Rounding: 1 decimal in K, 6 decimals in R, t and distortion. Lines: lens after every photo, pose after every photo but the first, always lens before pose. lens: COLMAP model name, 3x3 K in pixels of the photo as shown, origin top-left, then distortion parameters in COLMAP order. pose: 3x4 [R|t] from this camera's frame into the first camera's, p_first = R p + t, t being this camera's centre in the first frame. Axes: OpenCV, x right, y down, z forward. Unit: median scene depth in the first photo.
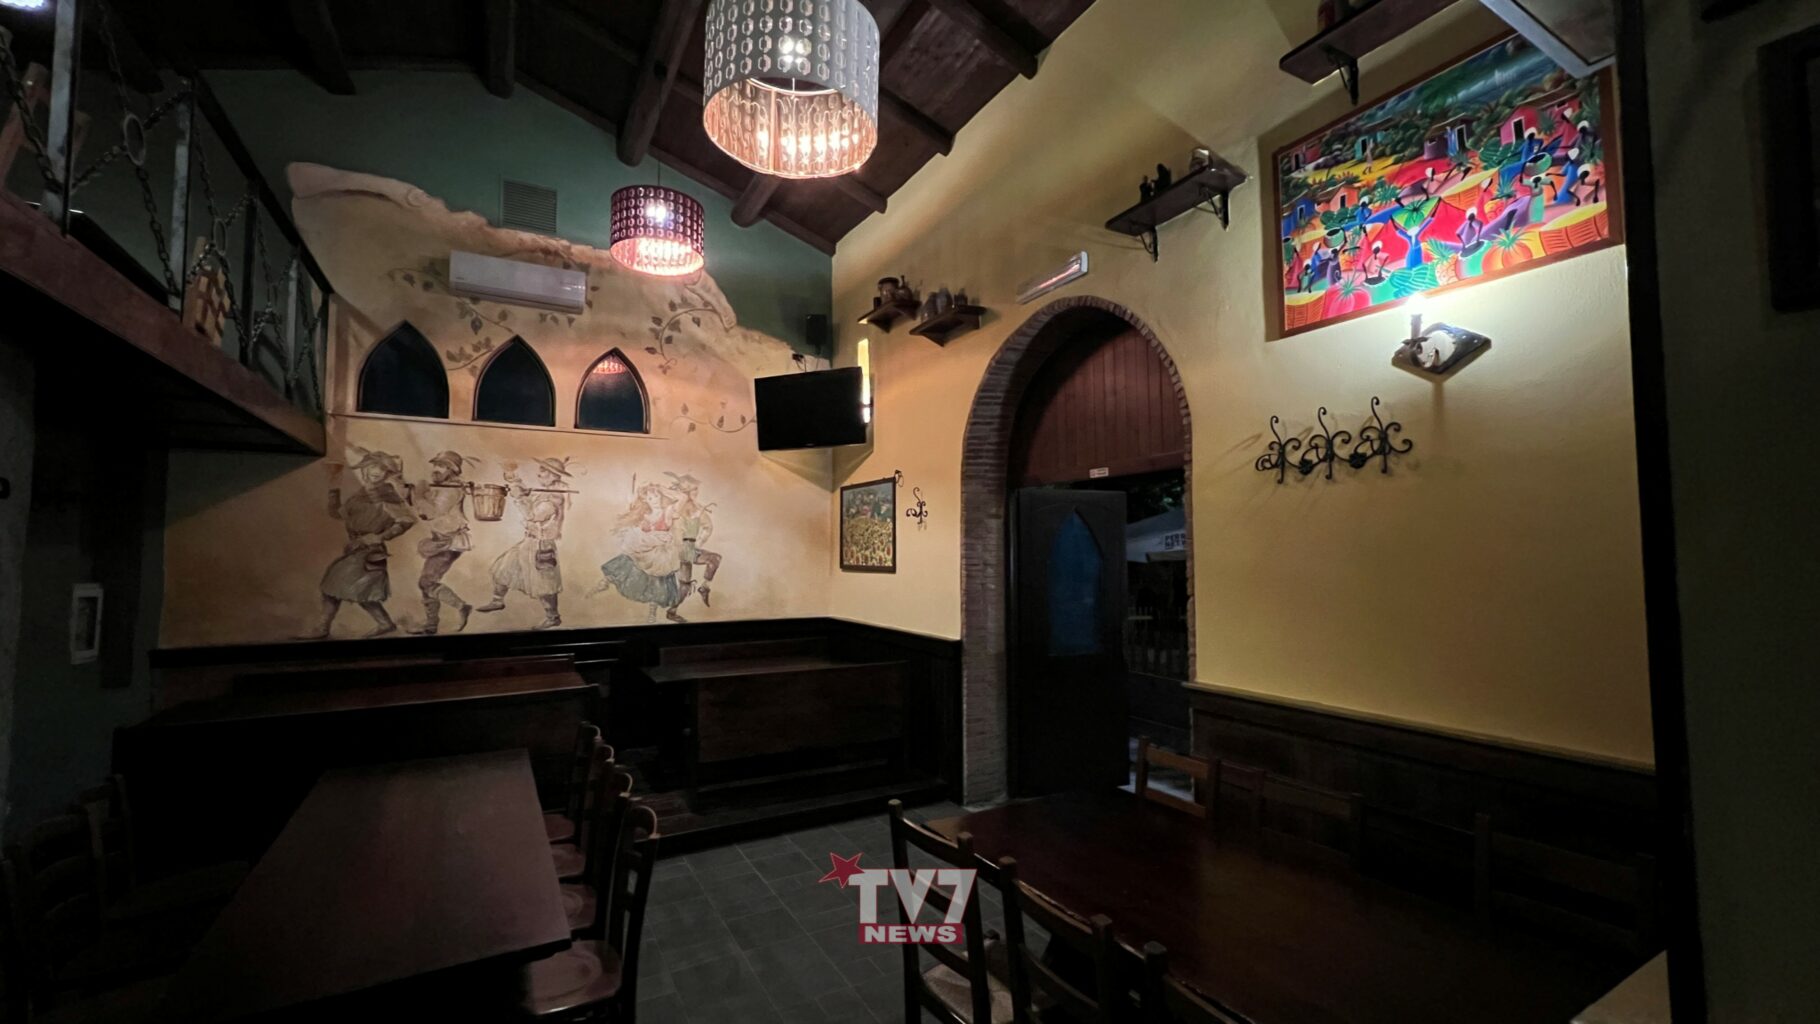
lens RADIAL K [[725.8, 0, 911.8], [0, 725.8, 513.7], [0, 0, 1]] dist [-0.002820, 0.000632]
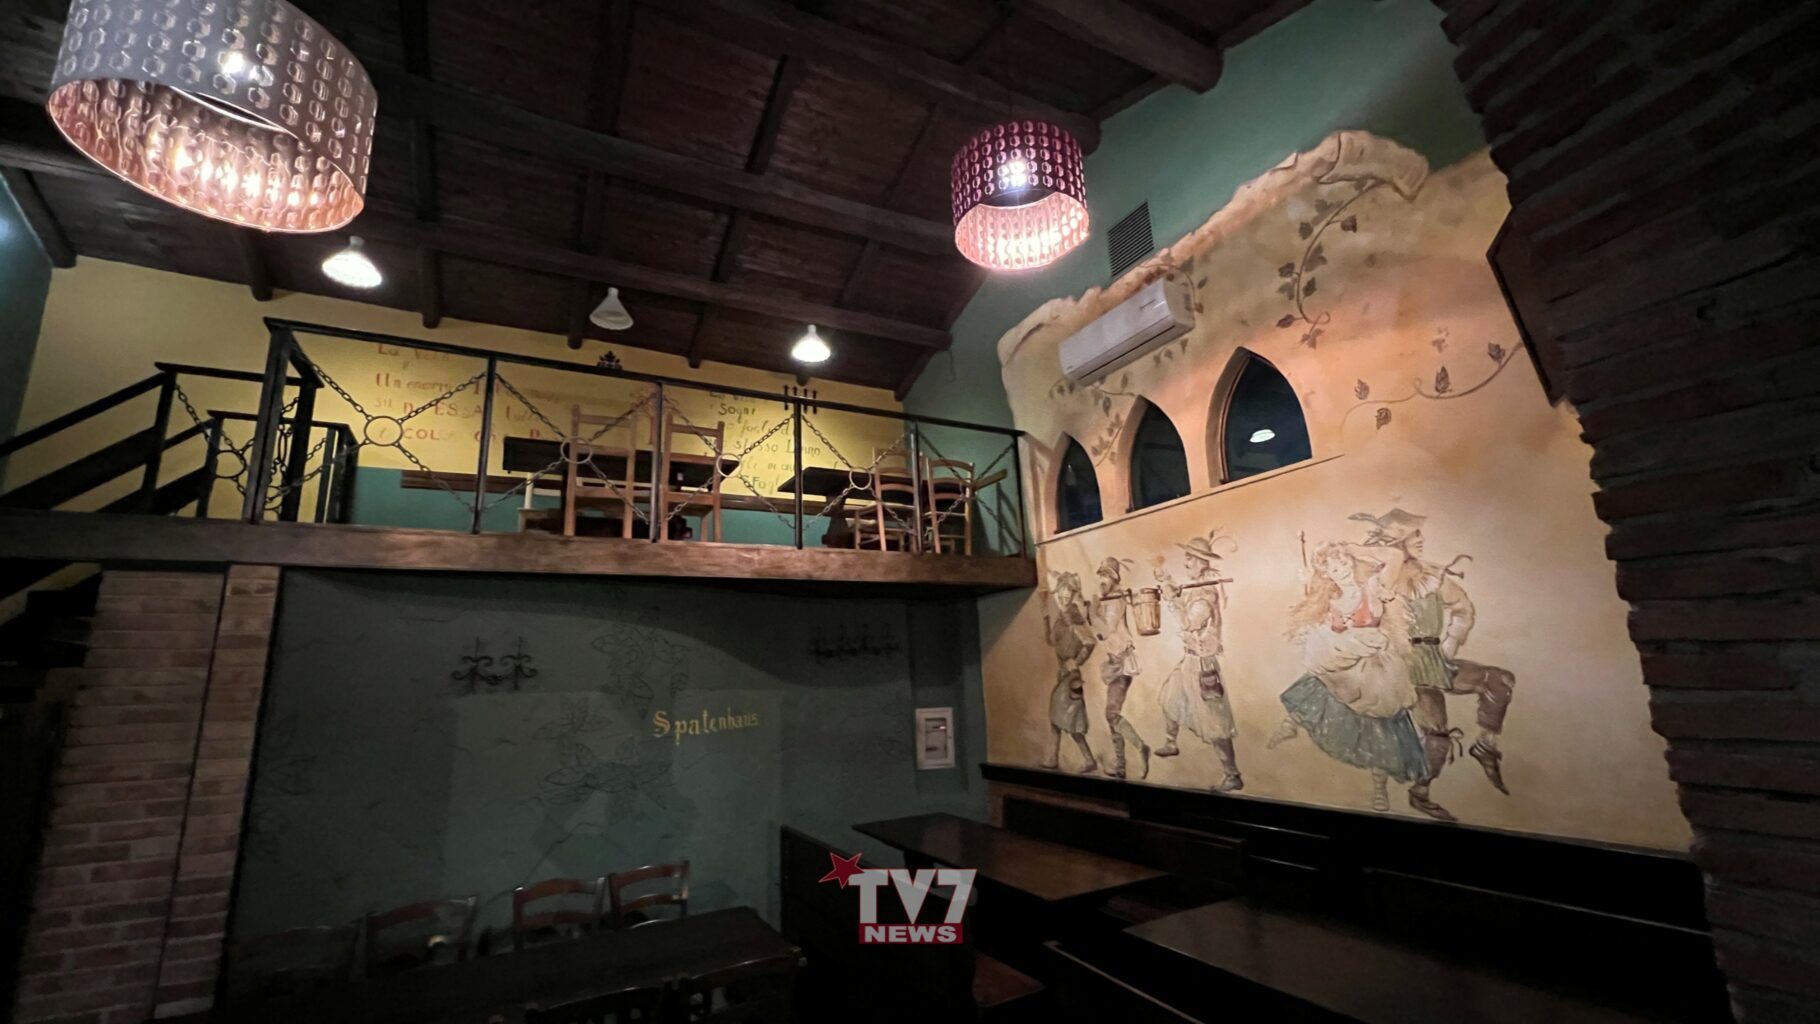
lens RADIAL K [[725.8, 0, 911.8], [0, 725.8, 513.7], [0, 0, 1]] dist [-0.002820, 0.000632]
pose [[-0.027063, -0.219513, -0.975234, 0.215764], [0.100487, 0.970052, -0.221135, 0.030241], [0.994570, -0.103983, -0.004195, 0.770993]]
